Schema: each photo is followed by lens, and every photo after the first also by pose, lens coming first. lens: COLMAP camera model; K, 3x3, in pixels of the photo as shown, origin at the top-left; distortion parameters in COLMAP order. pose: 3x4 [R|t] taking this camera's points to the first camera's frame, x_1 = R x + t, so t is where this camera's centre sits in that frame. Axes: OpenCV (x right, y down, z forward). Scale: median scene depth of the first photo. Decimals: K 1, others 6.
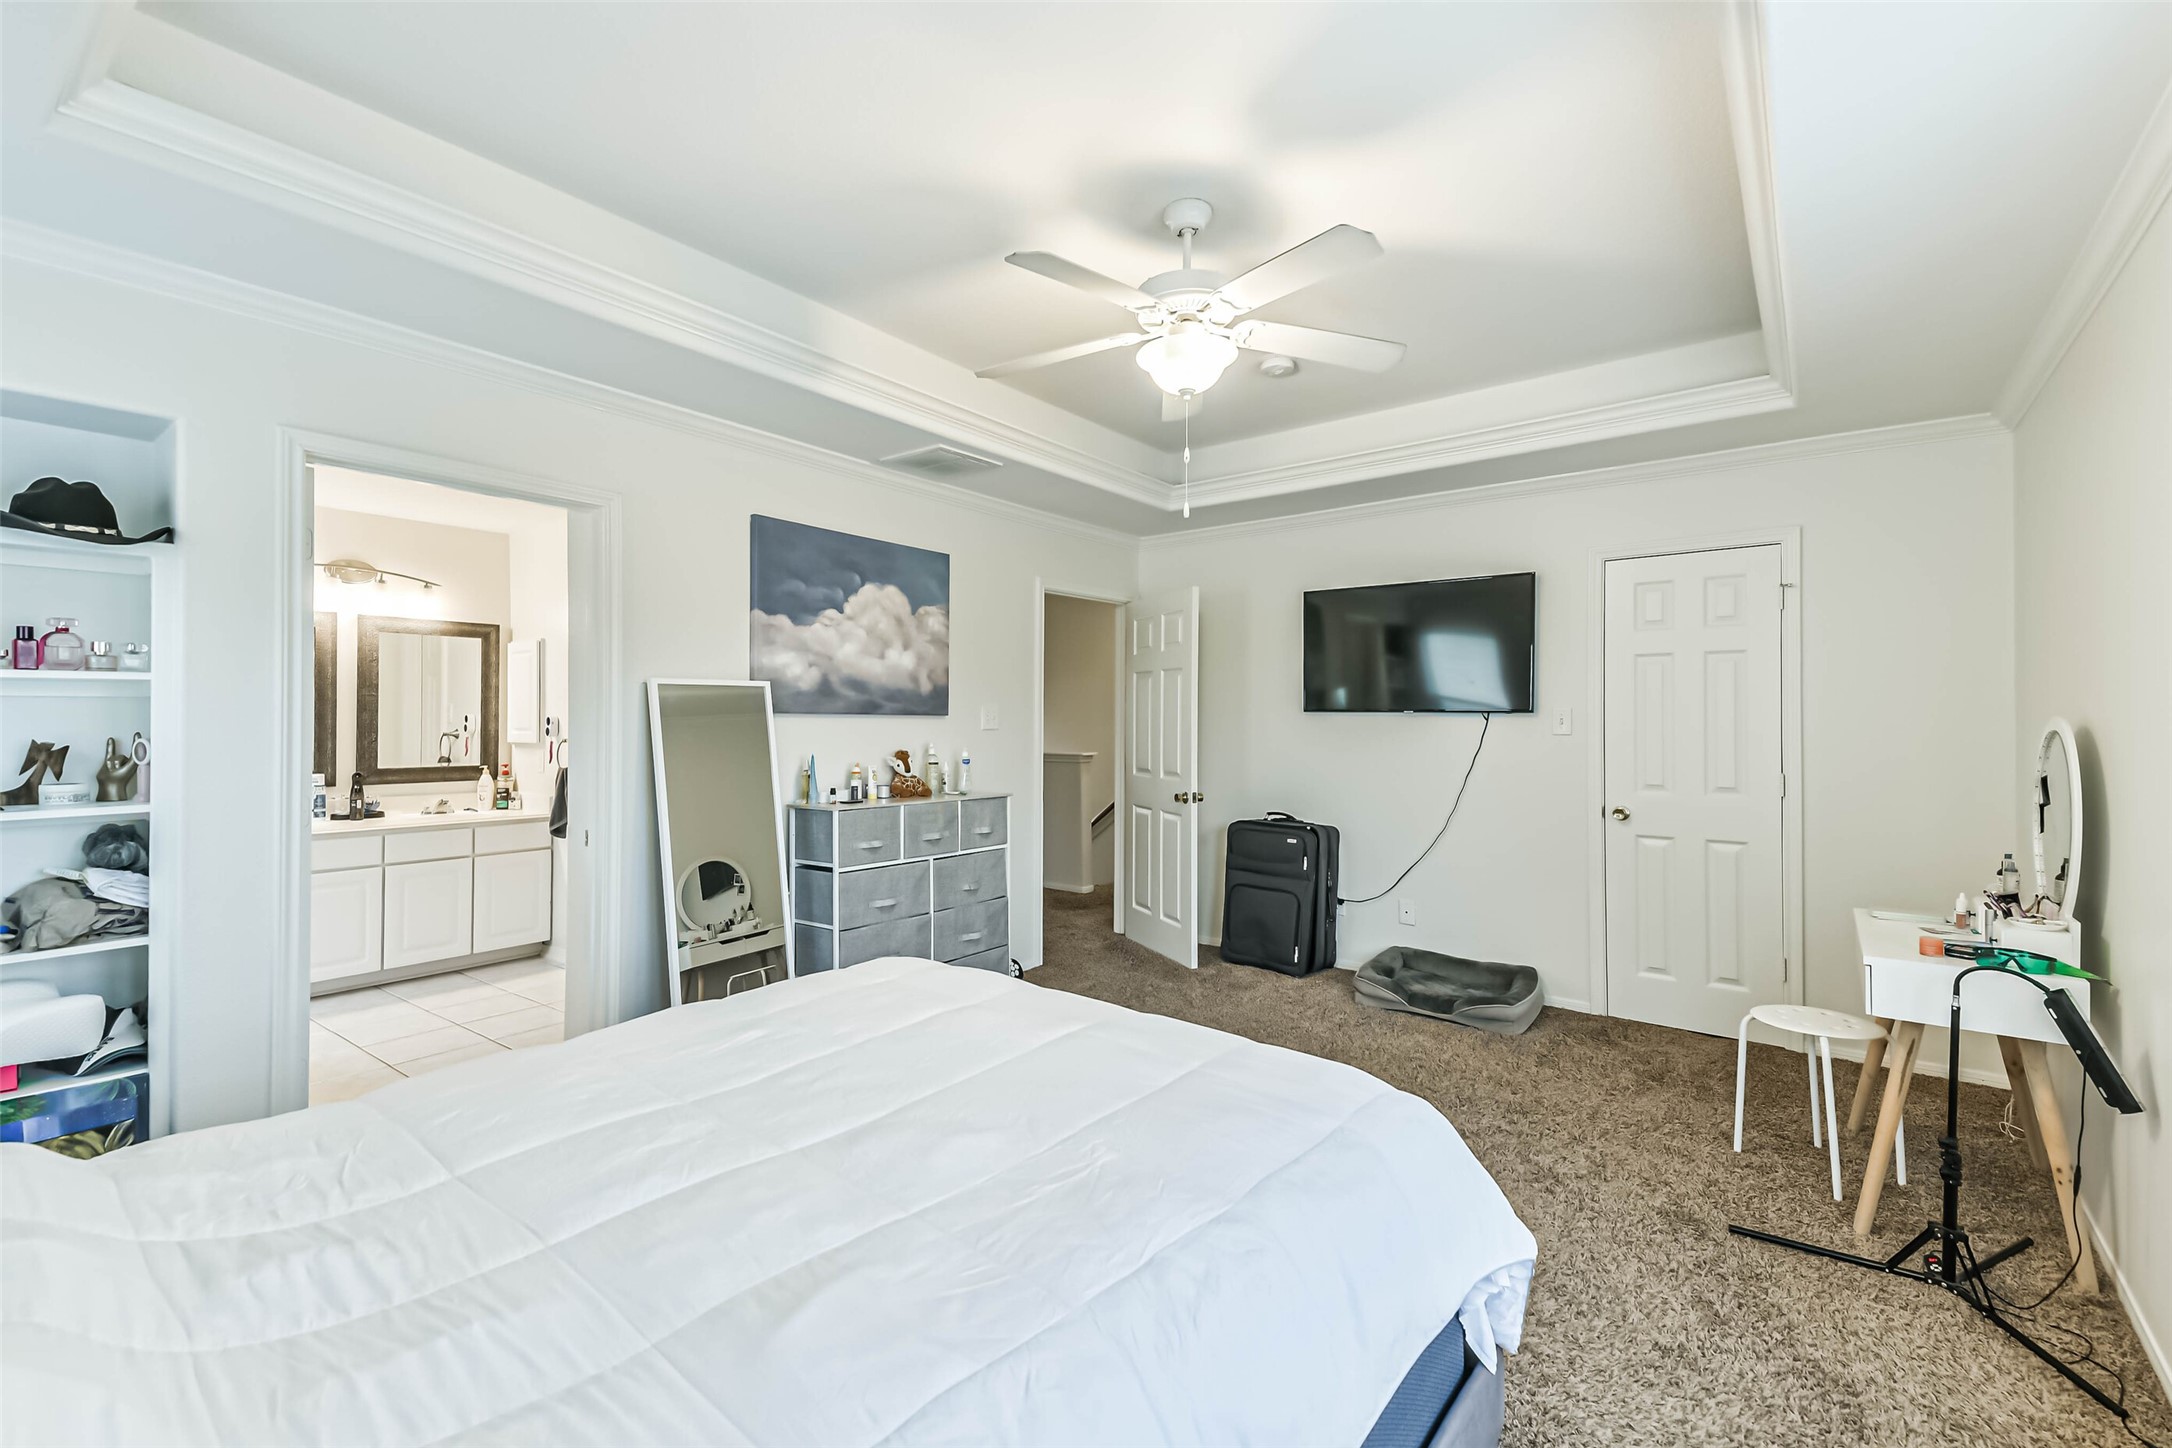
lens RADIAL K [[931.7, 0, 1095.0], [0, 931.7, 719.8], [0, 0, 1]] dist [0.075145, -0.044256]
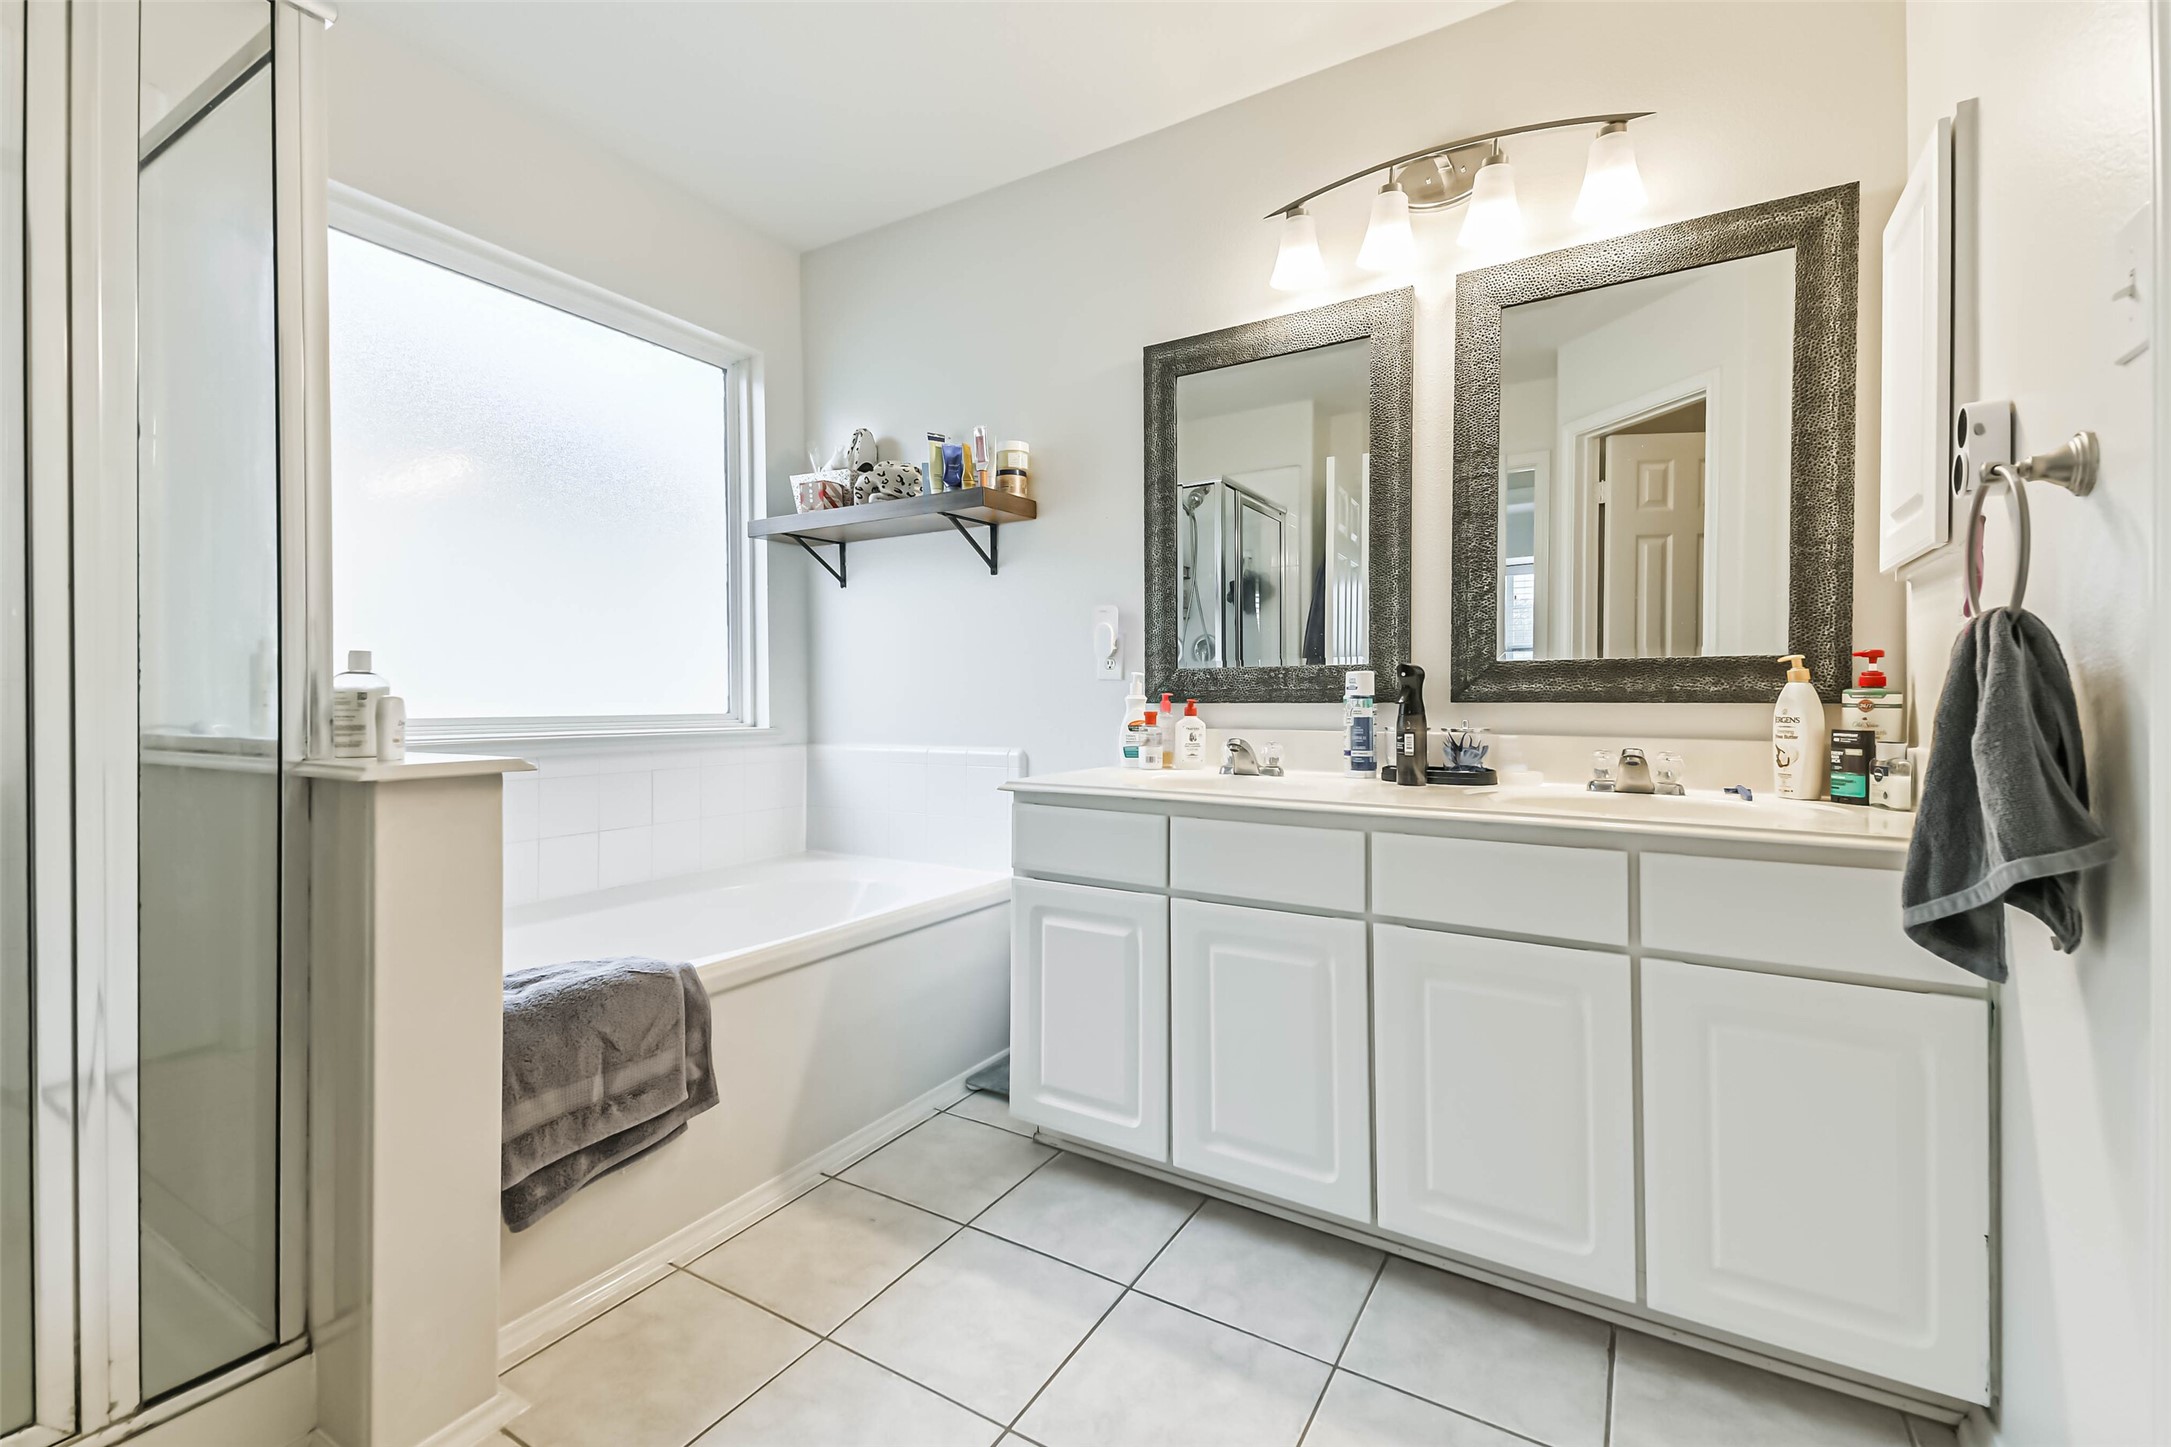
lens RADIAL K [[929.3, 0, 1085.7], [0, 929.3, 710.9], [0, 0, 1]] dist [0.071518, -0.039922]
pose [[0.109774, 0.005343, -0.993942, -0.373435], [0.000253, 0.999985, 0.005403, 0.067165], [0.993956, -0.000845, 0.109772, 0.769670]]
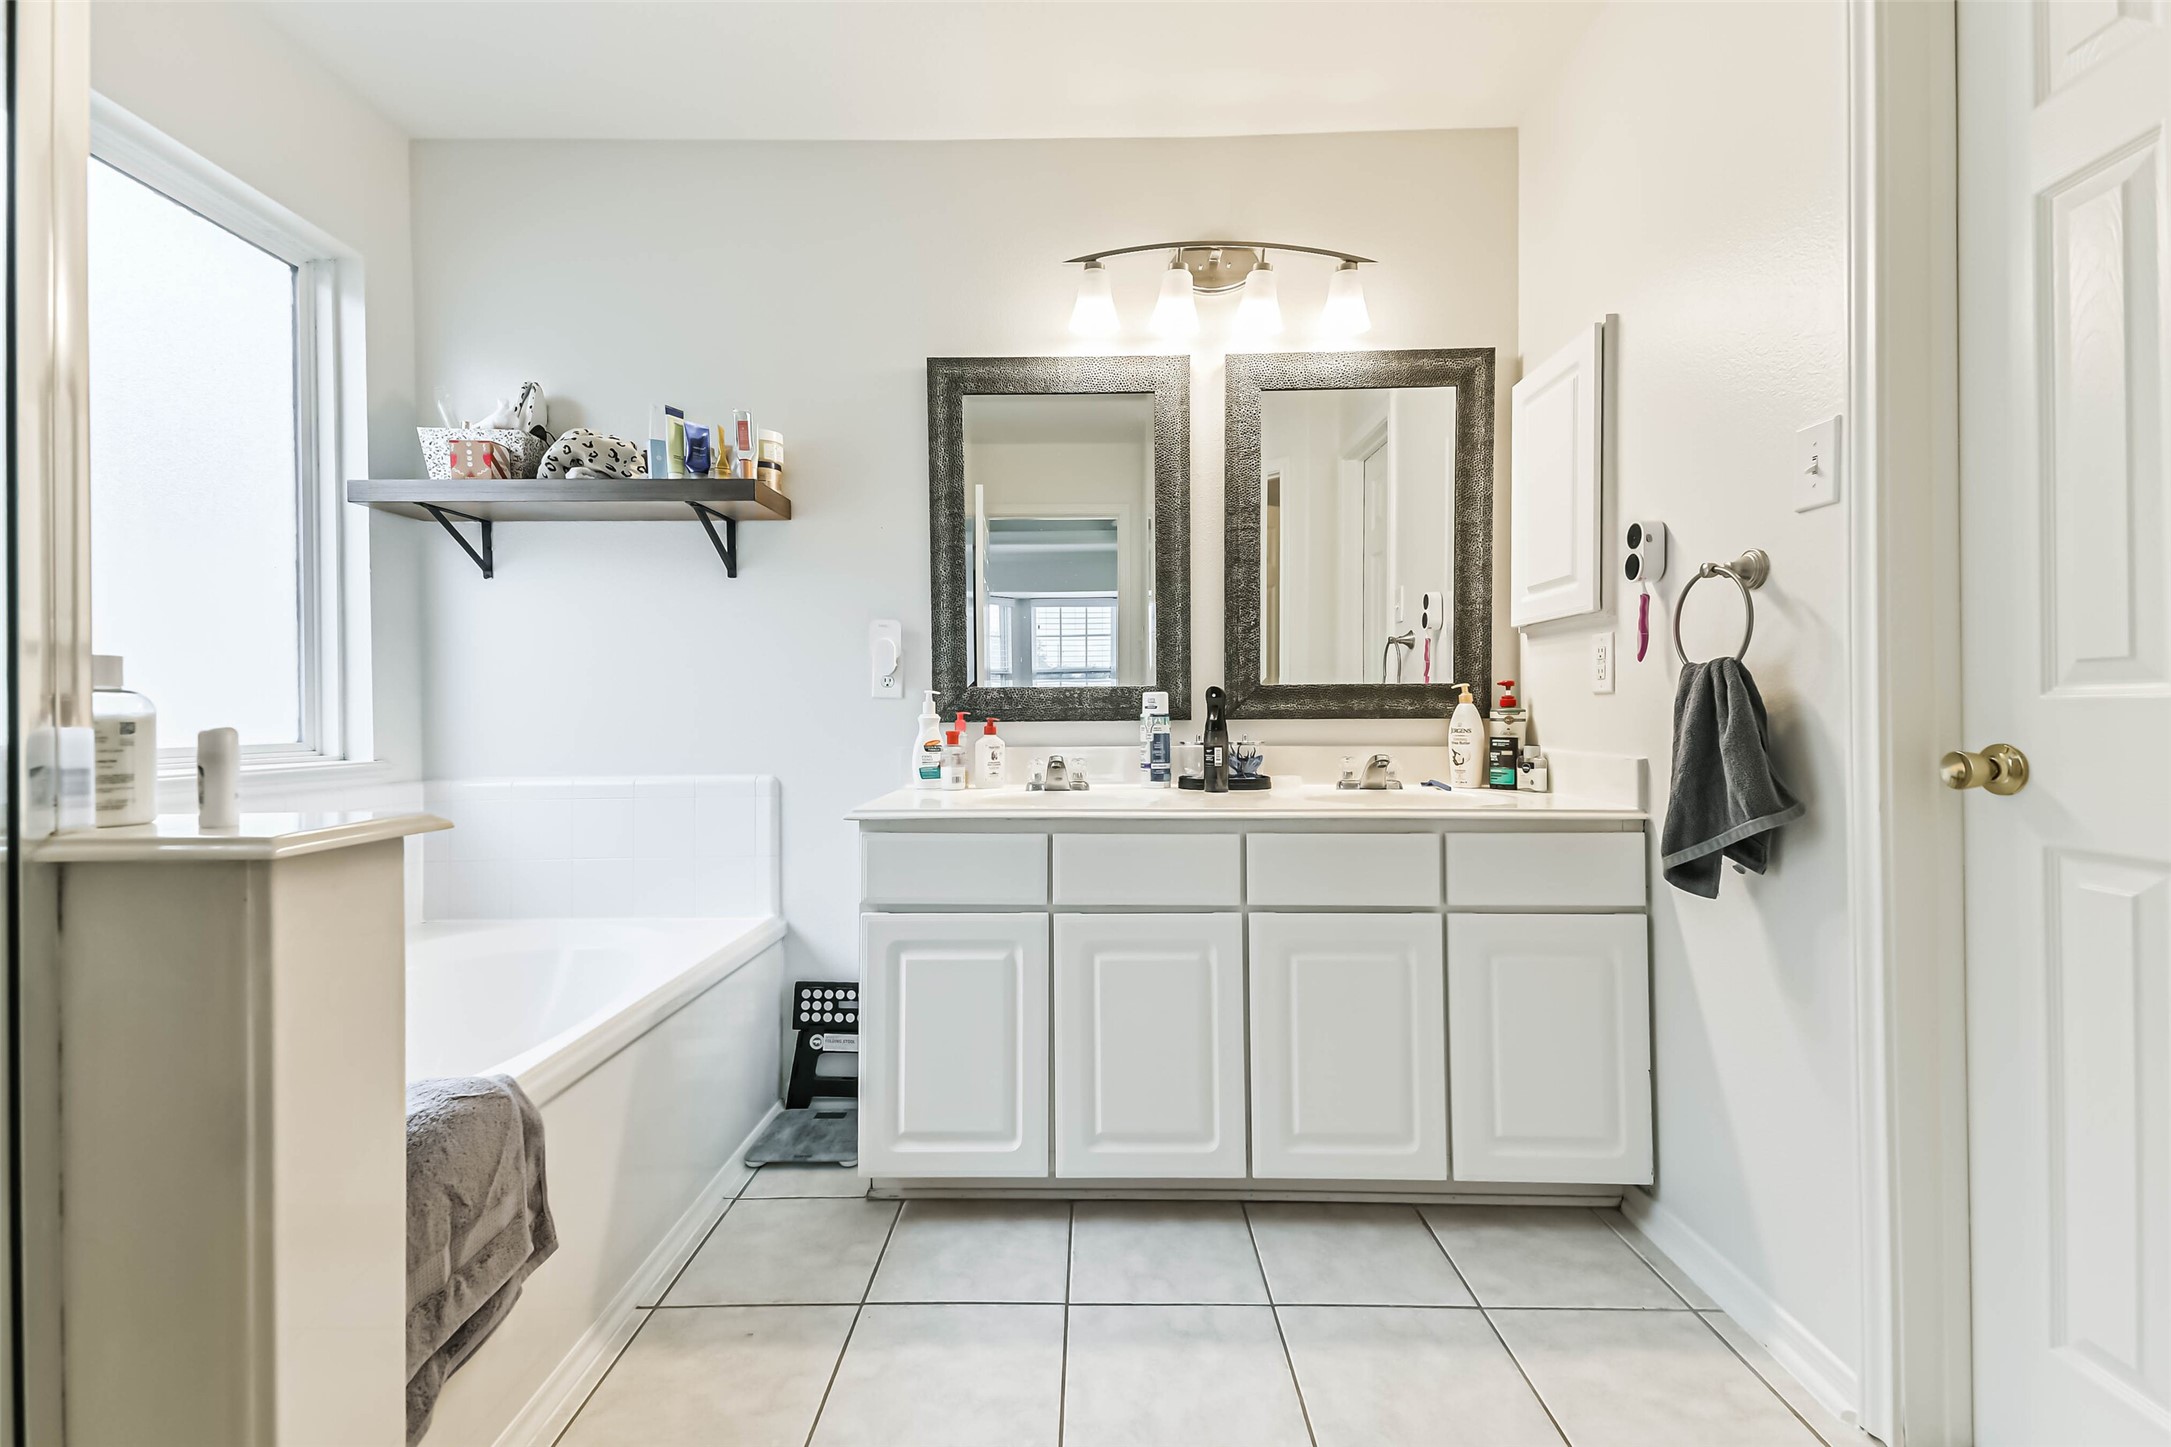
lens RADIAL K [[931.2, 0, 1094.5], [0, 931.2, 719.3], [0, 0, 1]] dist [0.075145, -0.044256]
pose [[0.600066, -0.005098, -0.799934, -0.420337], [0.009998, 0.999949, 0.001127, 0.064566], [0.799888, -0.008674, 0.600086, 0.642697]]
